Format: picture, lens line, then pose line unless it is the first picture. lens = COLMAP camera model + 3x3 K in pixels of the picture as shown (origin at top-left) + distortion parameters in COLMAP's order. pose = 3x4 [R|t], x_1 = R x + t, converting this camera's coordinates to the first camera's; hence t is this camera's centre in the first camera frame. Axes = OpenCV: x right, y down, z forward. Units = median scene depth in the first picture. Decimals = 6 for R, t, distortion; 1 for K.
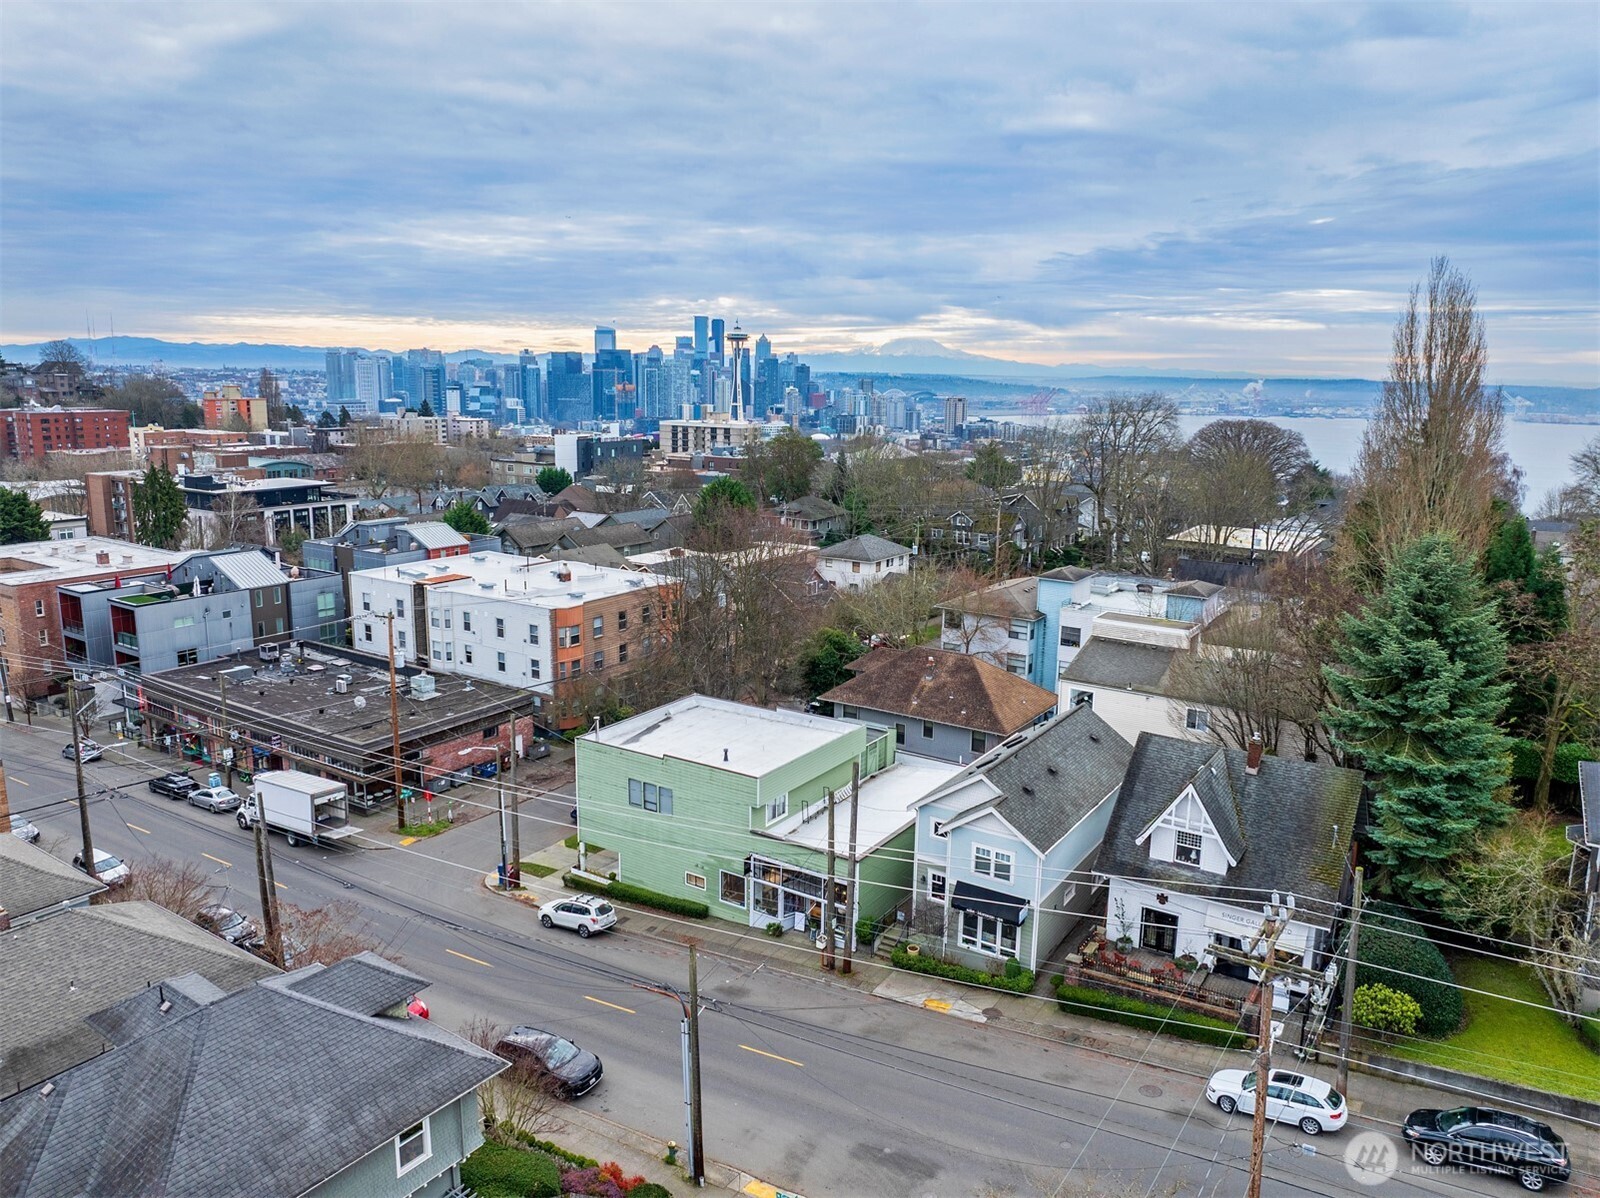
lens RADIAL K [[1129.3, 0, 800.0], [0, 1129.3, 599.0], [0, 0, 1]] dist [-0.030738, -0.004146]
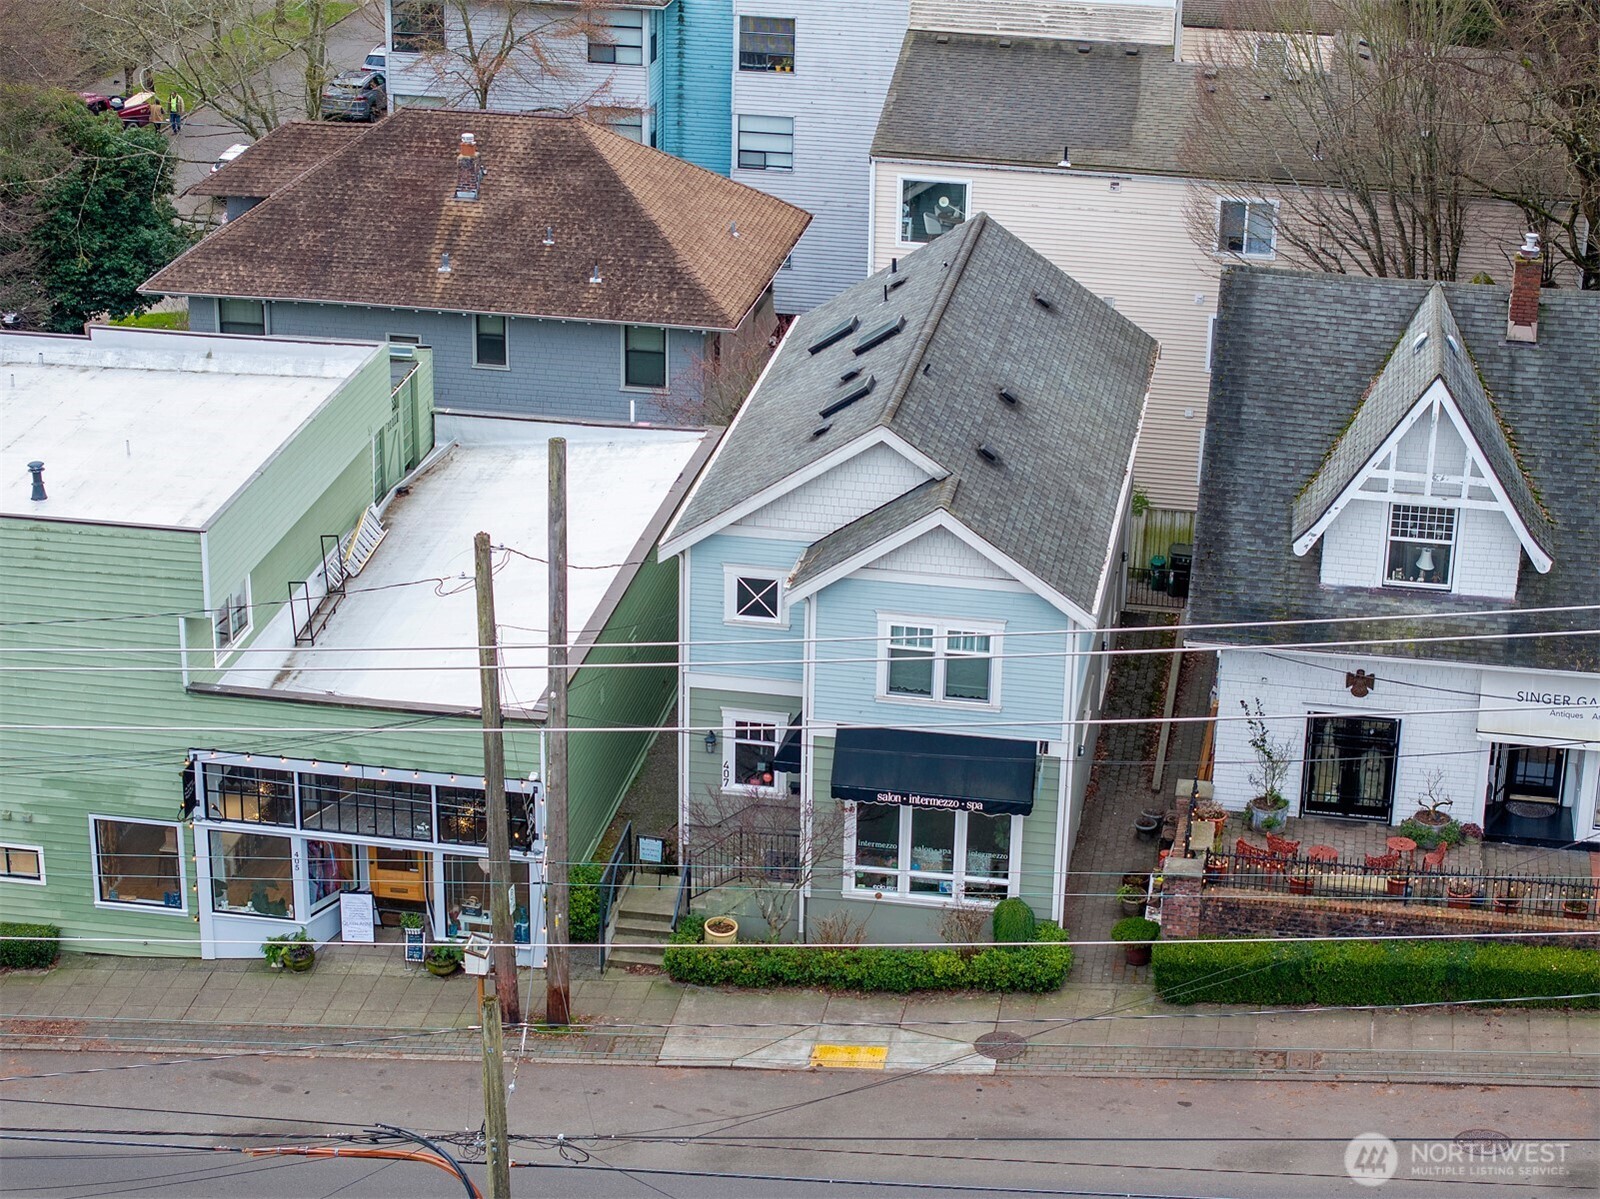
lens RADIAL K [[3241.7, 0, 800.0], [0, 3241.7, 599.5], [0, 0, 1]] dist [-0.054674, -0.086914]
pose [[0.919363, -0.147419, 0.364746, -0.165698], [0.075728, 0.976113, 0.203639, -0.003130], [-0.386054, -0.159597, 0.908566, 0.037054]]
